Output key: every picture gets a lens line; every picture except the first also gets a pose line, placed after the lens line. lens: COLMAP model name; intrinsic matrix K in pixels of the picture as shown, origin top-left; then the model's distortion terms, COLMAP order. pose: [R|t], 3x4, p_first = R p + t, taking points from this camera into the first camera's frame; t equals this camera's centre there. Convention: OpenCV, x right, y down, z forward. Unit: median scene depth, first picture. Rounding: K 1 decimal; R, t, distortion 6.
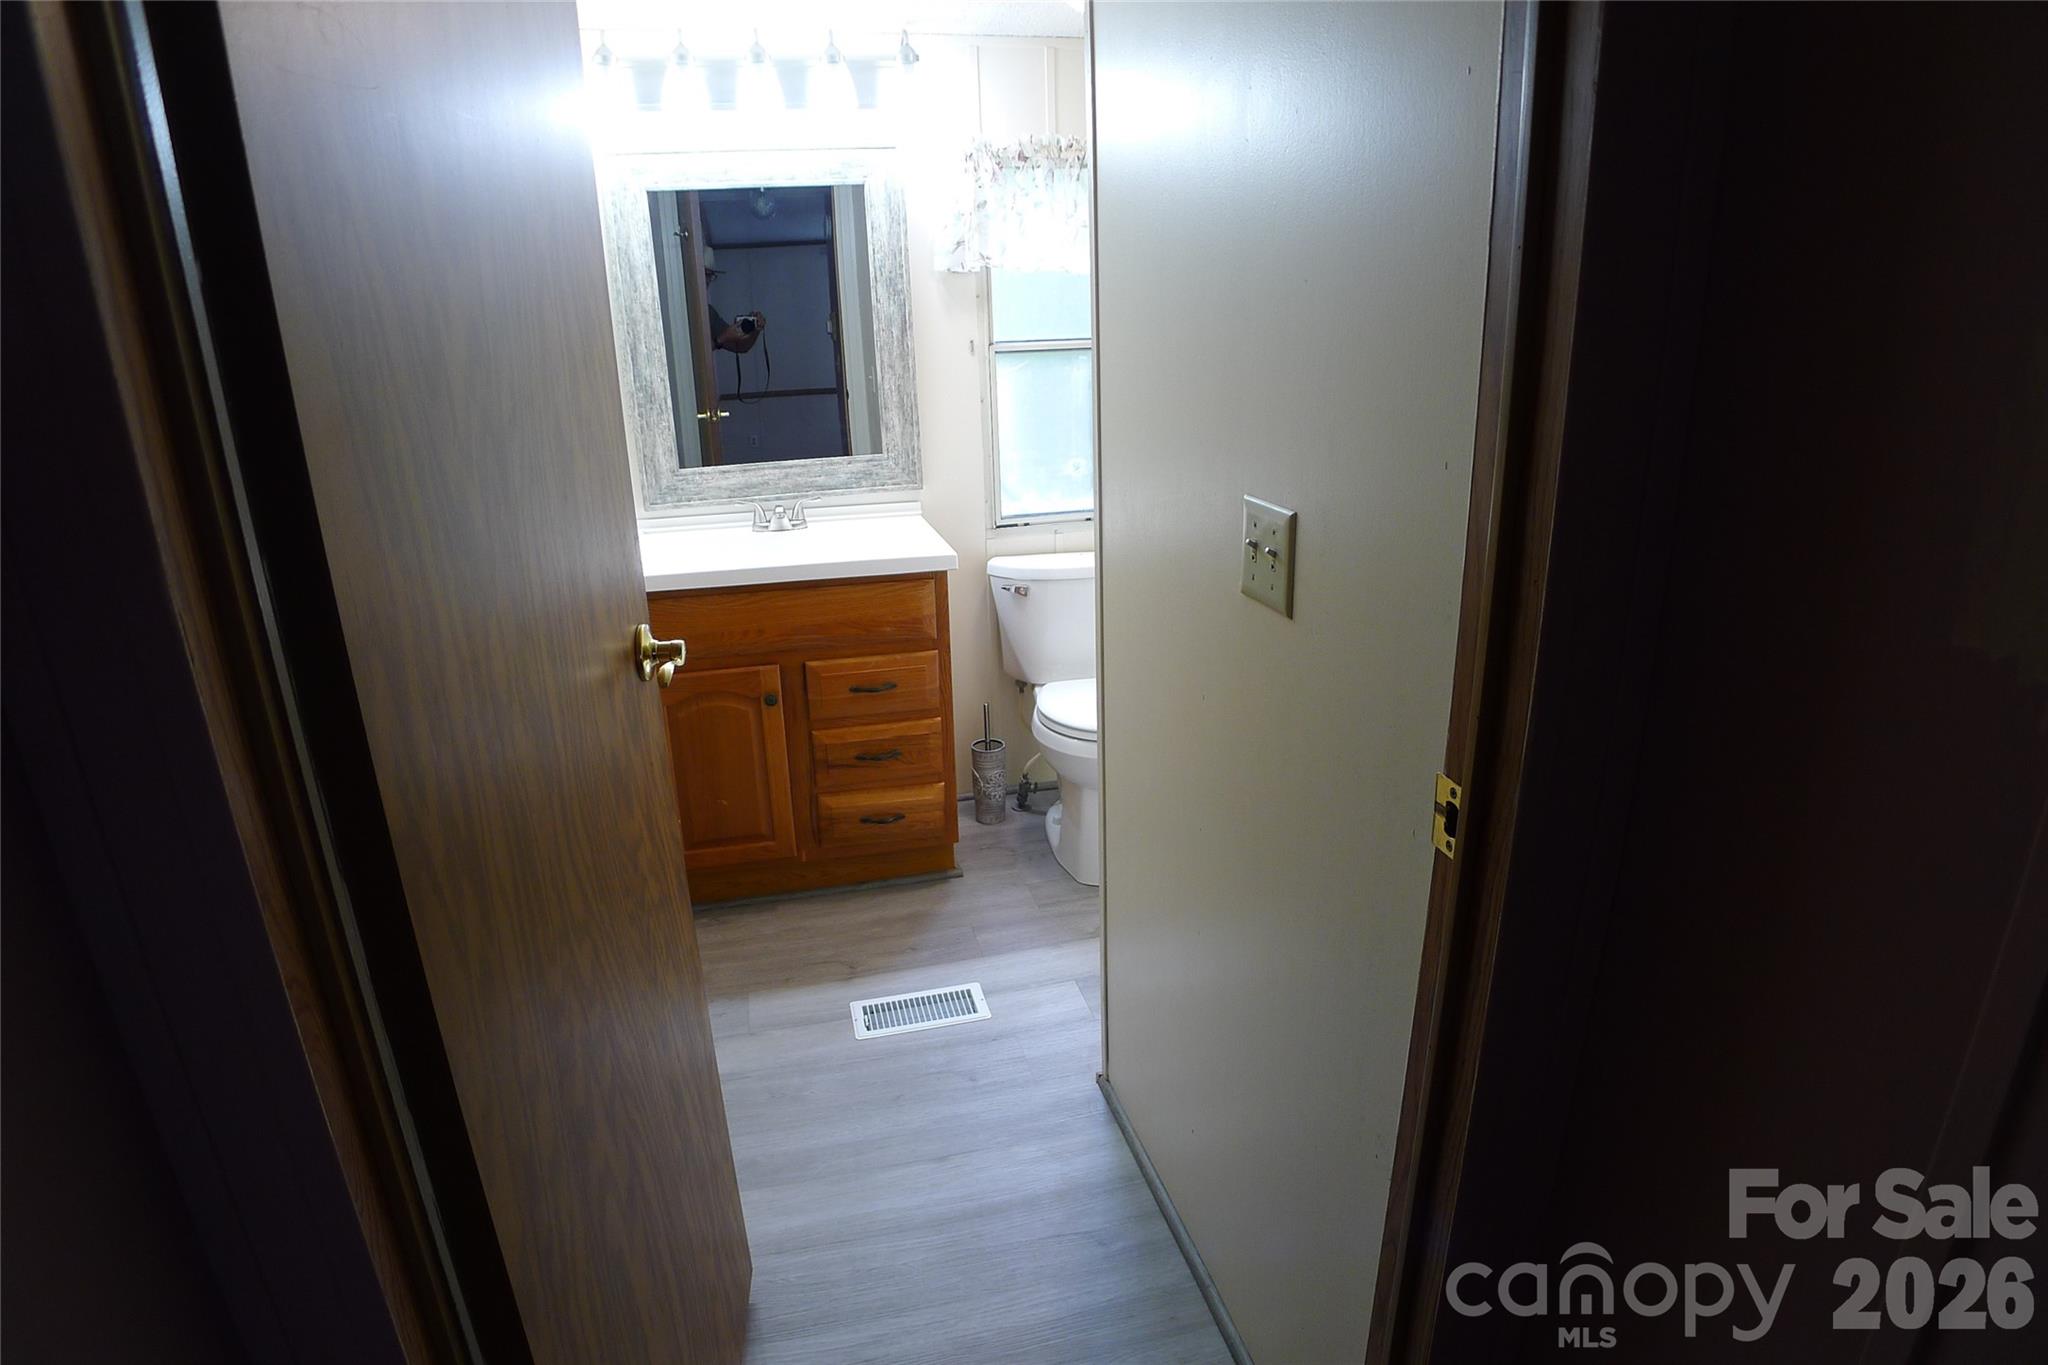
lens RADIAL K [[1079.4, 0, 1020.6], [0, 1079.4, 683.8], [0, 0, 1]] dist [-0.108883, 0.032393]
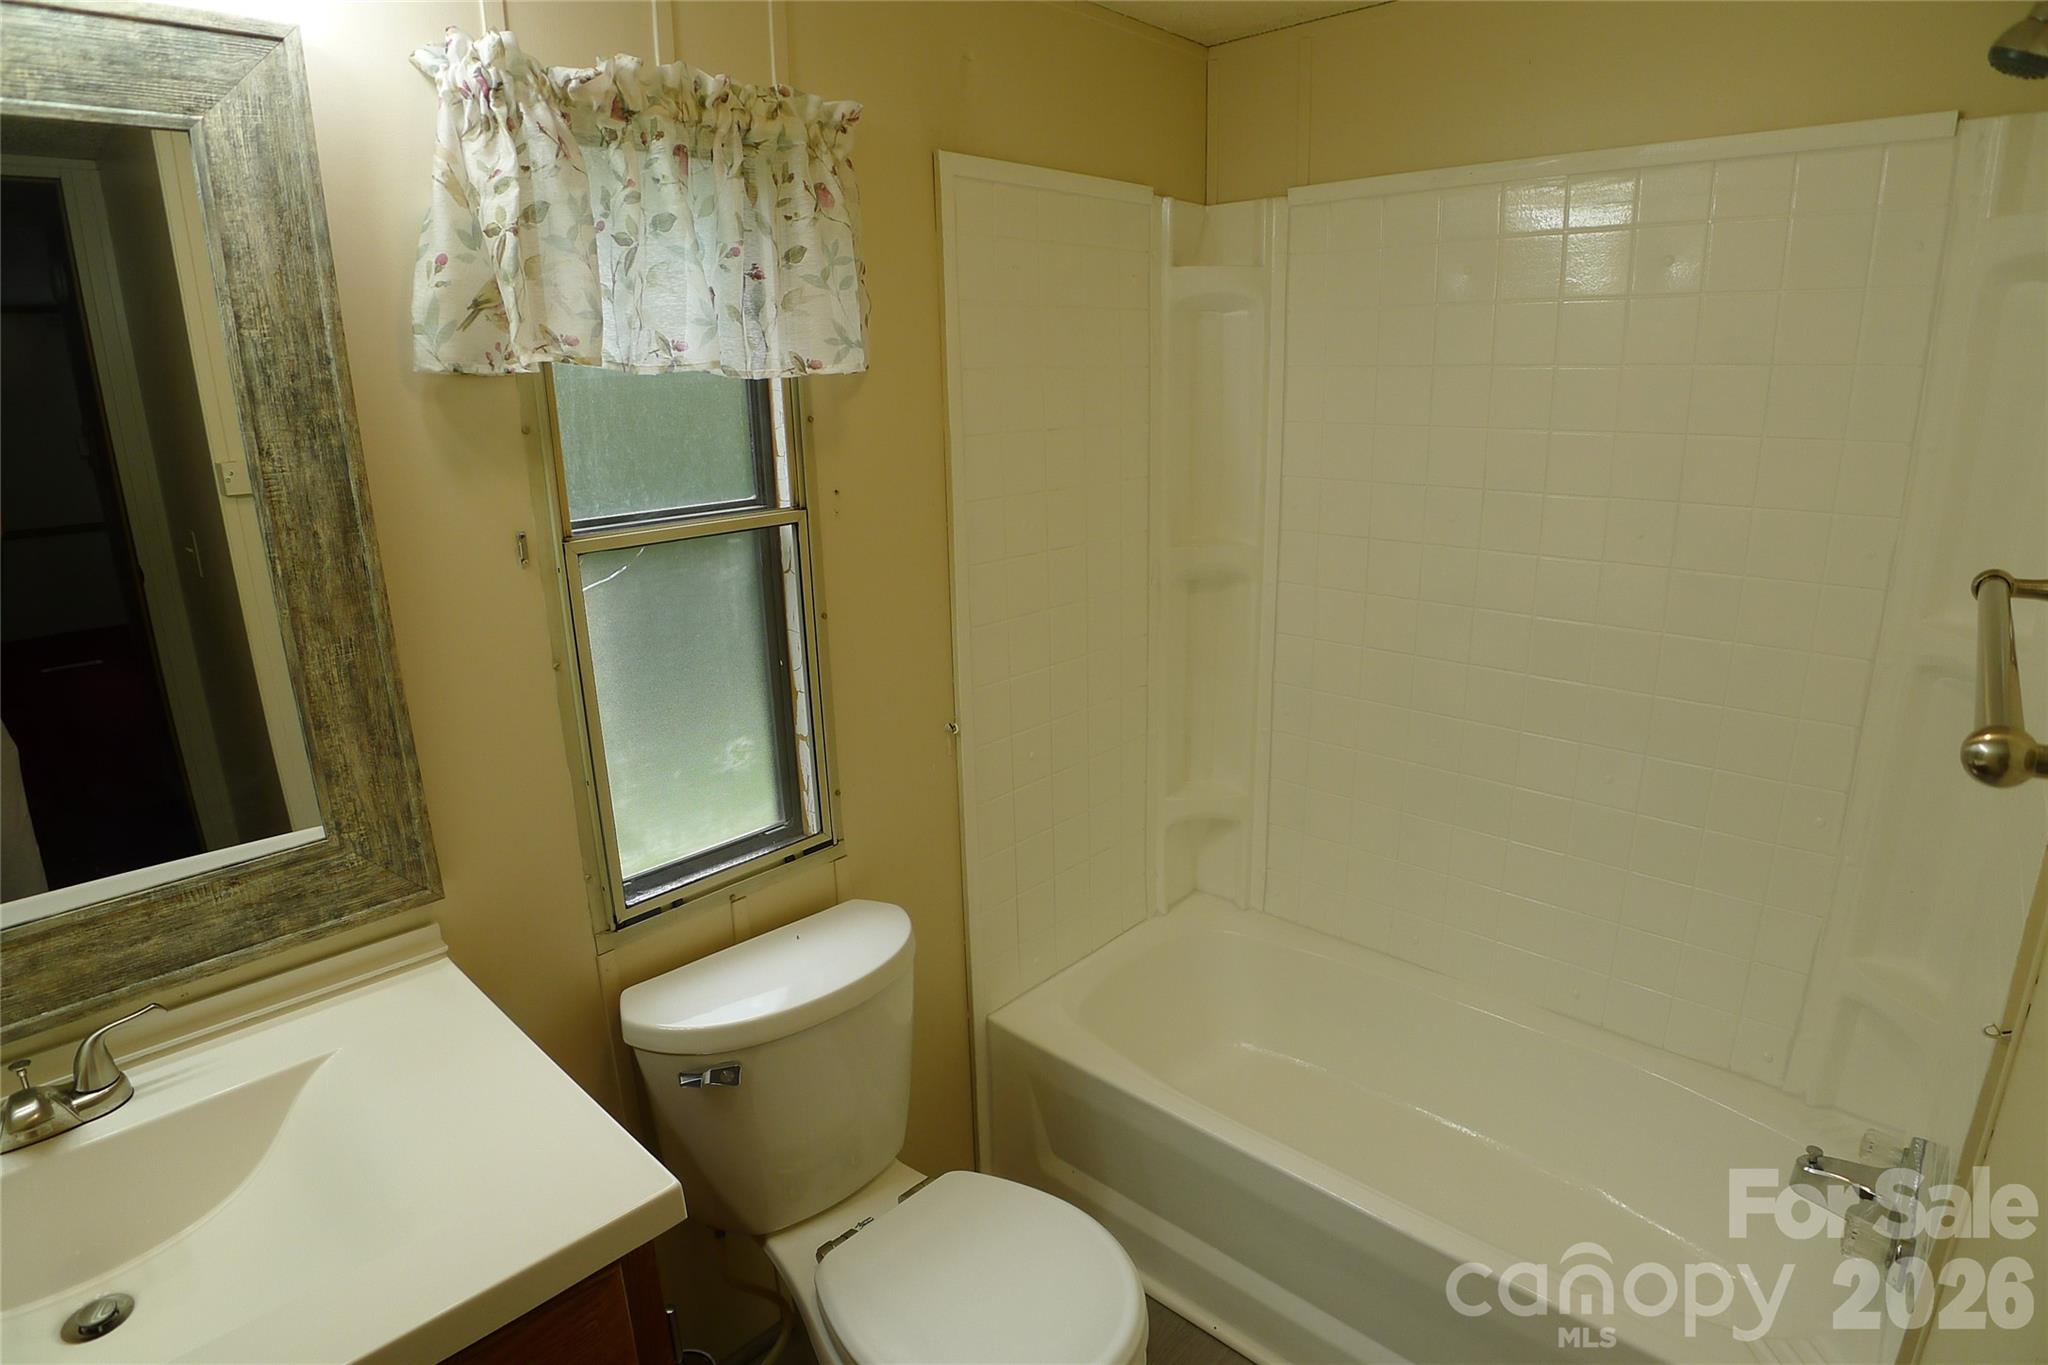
lens RADIAL K [[1079.4, 0, 1020.6], [0, 1079.4, 683.8], [0, 0, 1]] dist [-0.108883, 0.032393]
pose [[0.839628, -0.134829, 0.526162, -0.108607], [0.170274, 0.985208, -0.019258, -0.224773], [-0.515782, 0.105761, 0.850166, 0.558260]]
